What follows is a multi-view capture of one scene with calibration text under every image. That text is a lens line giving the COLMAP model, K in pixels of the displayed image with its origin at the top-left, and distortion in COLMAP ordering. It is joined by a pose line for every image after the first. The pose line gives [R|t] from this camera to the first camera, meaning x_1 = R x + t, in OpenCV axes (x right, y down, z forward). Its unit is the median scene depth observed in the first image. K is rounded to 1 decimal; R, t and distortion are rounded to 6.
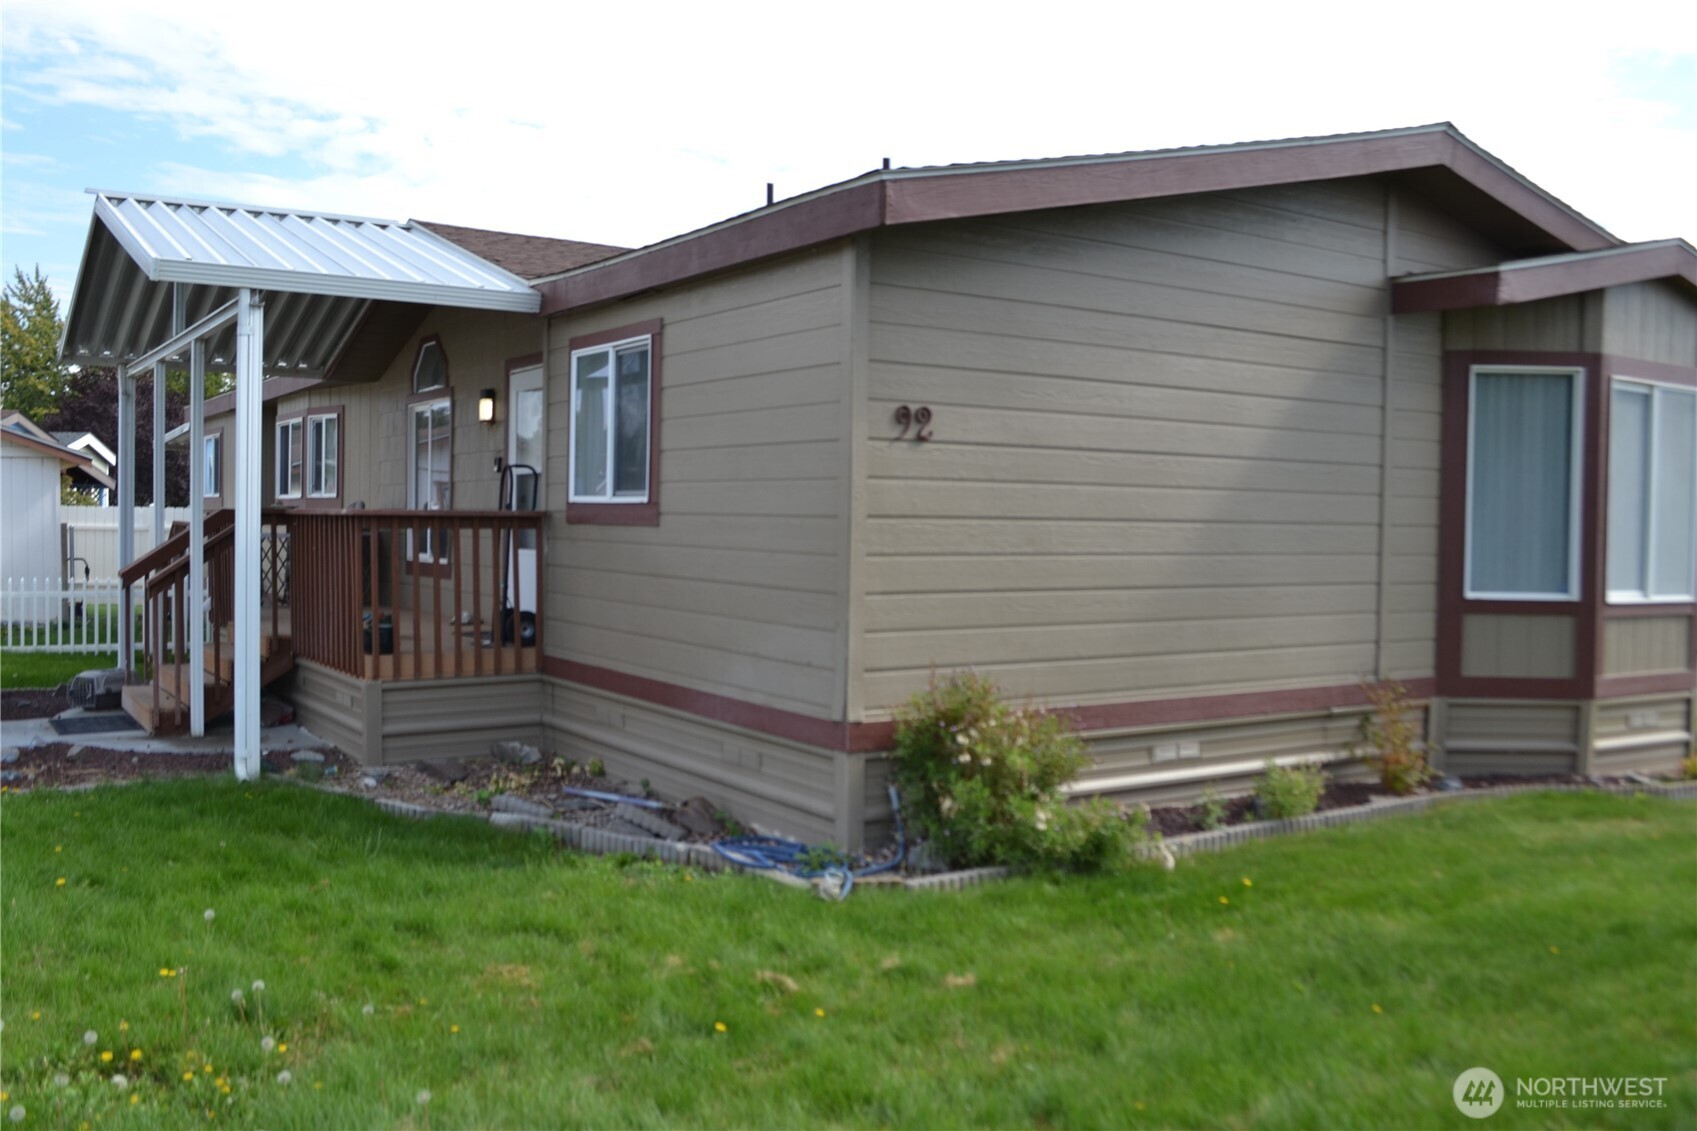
lens RADIAL K [[1475.2, 0, 837.6], [0, 1475.2, 562.3], [0, 0, 1]] dist [-0.073227, -0.009082]
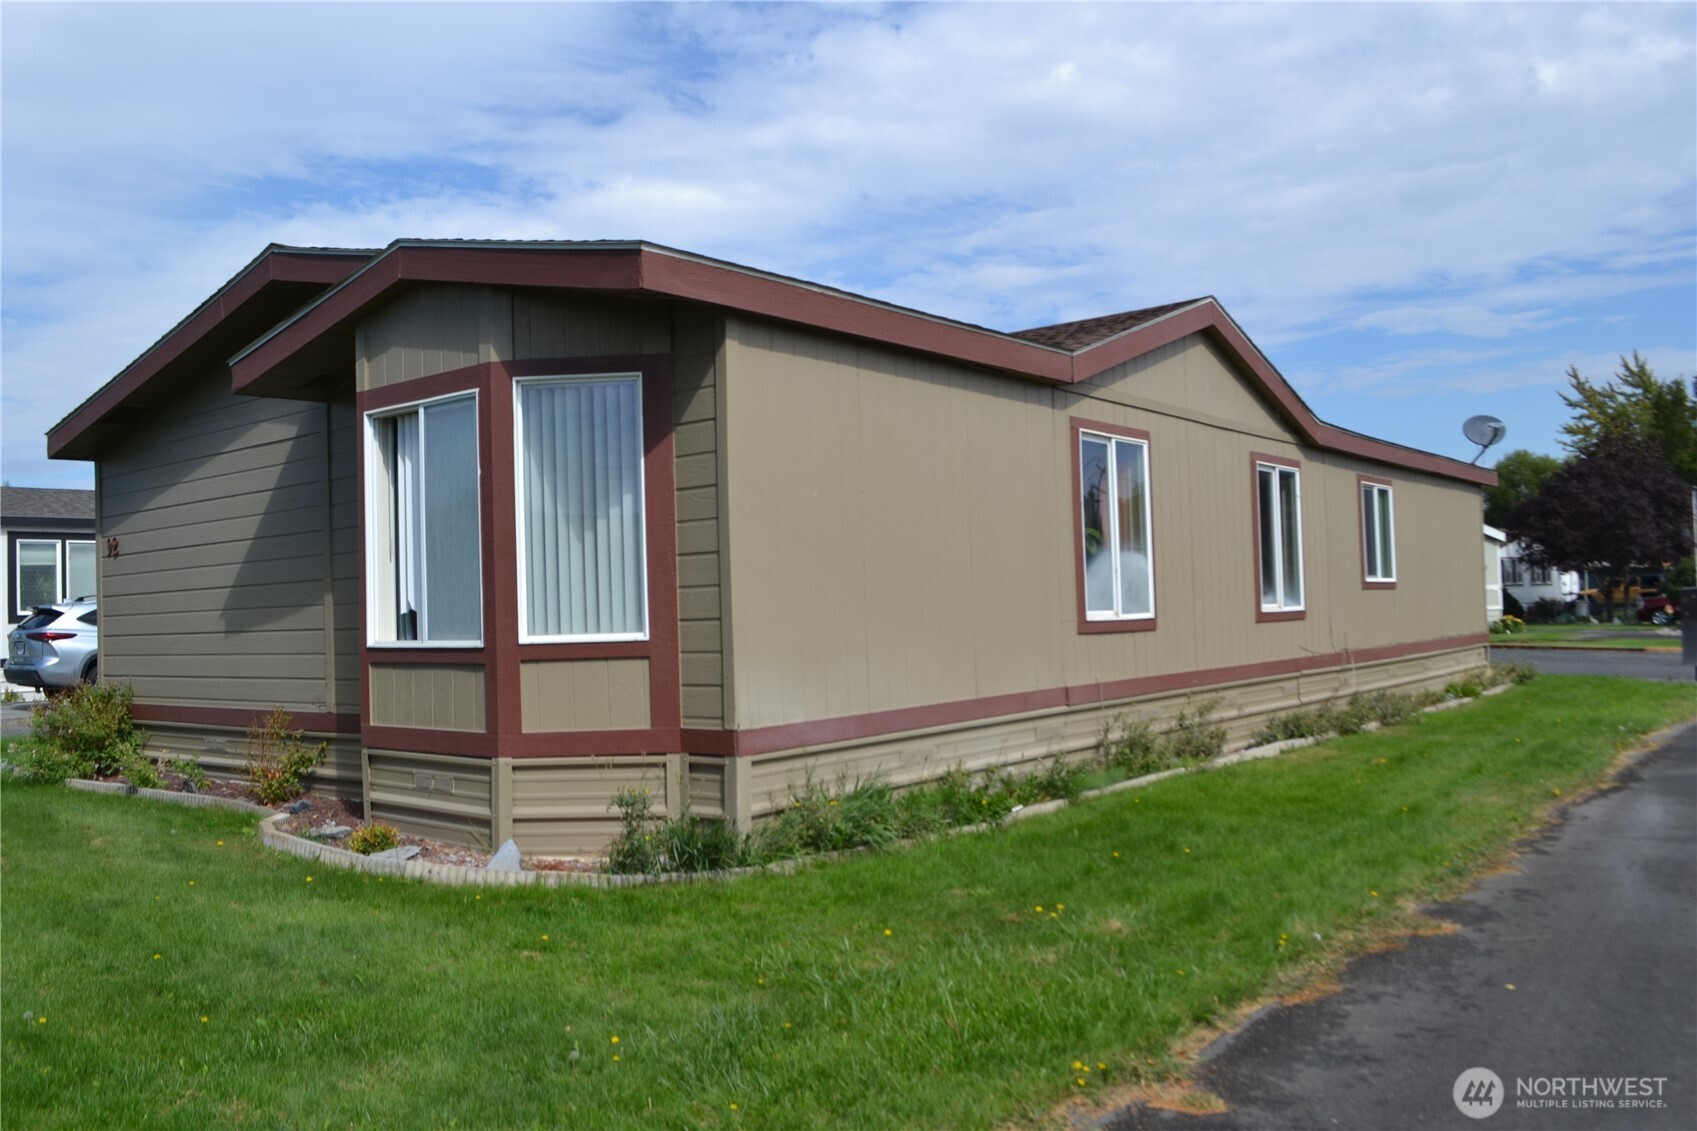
lens RADIAL K [[1383.8, 0, 846.3], [0, 1383.8, 570.4], [0, 0, 1]] dist [-0.086745, 0.017802]
pose [[0.309493, -0.055595, -0.949275, 1.494590], [0.010803, 0.998431, -0.054952, 0.030340], [0.950840, 0.006753, 0.309608, 1.019252]]
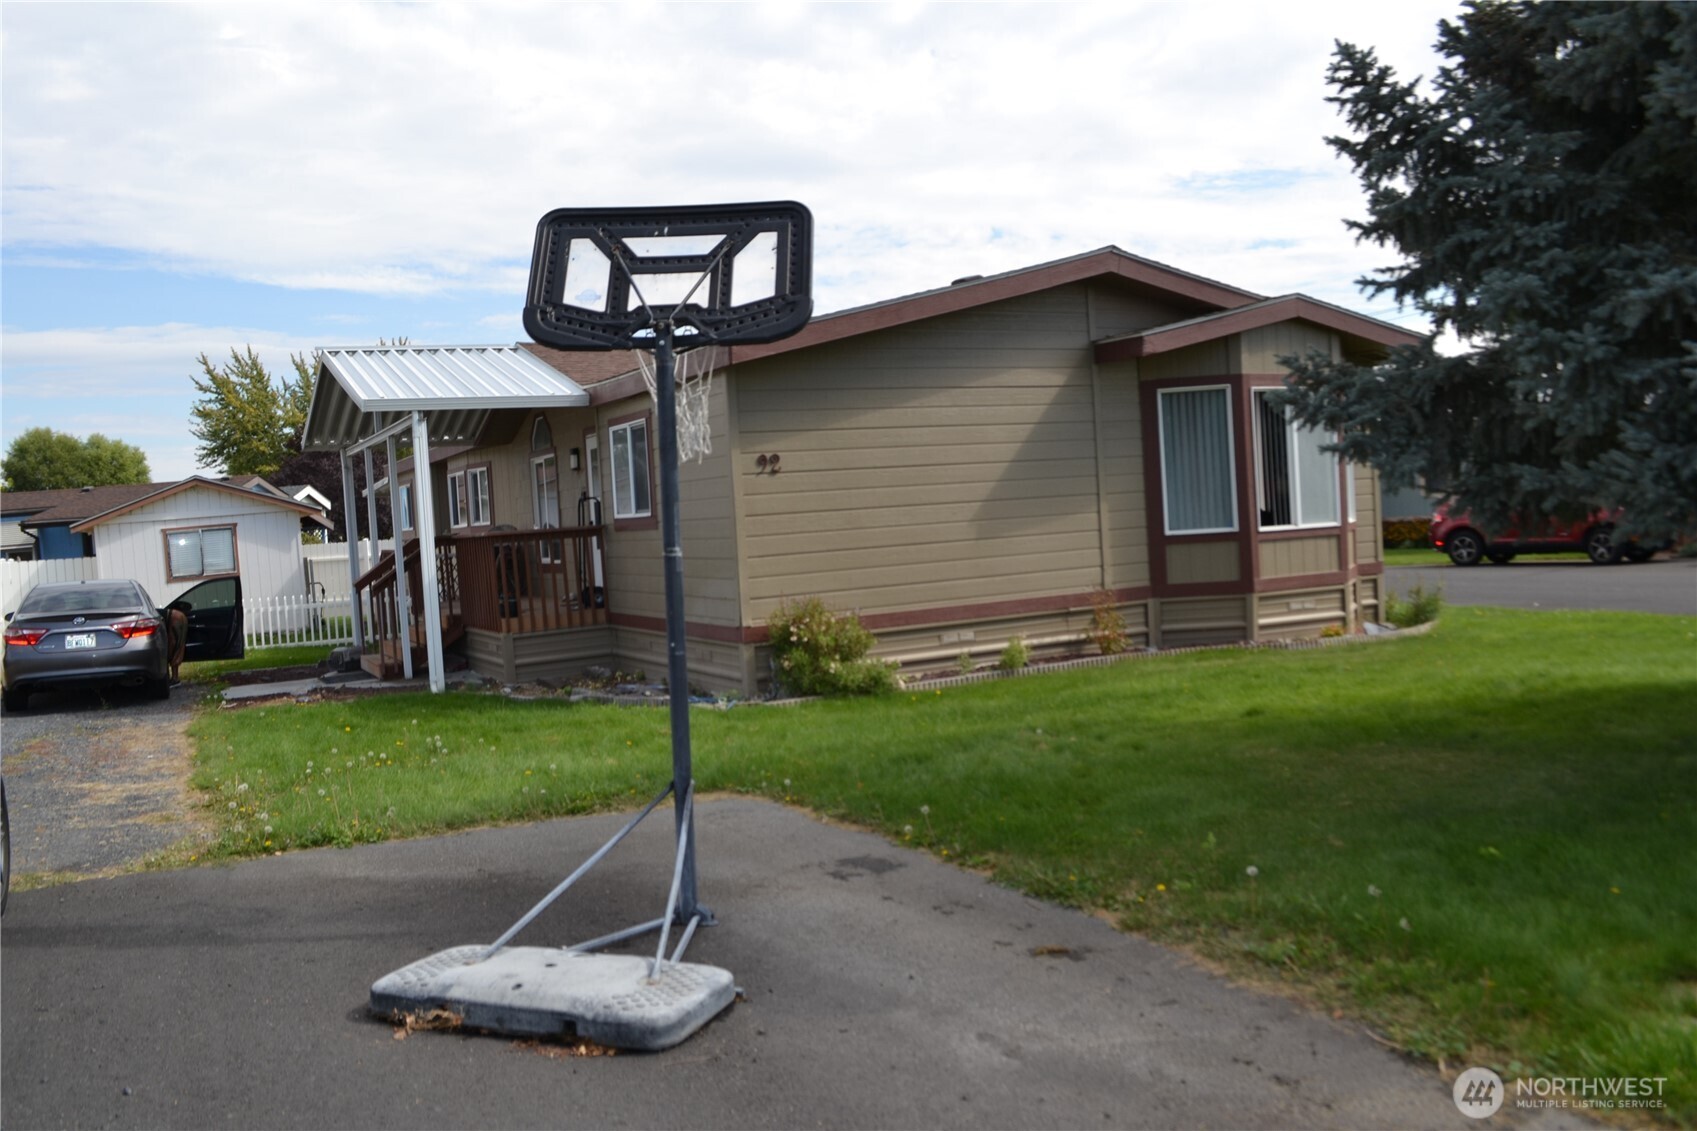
lens RADIAL K [[1383.8, 0, 857.3], [0, 1383.8, 569.2], [0, 0, 1]] dist [-0.086745, 0.017802]
pose [[0.992819, -0.073818, -0.094139, 0.235290], [0.075179, 0.997110, 0.010981, 0.019840], [0.093057, -0.017980, 0.995498, -0.533441]]
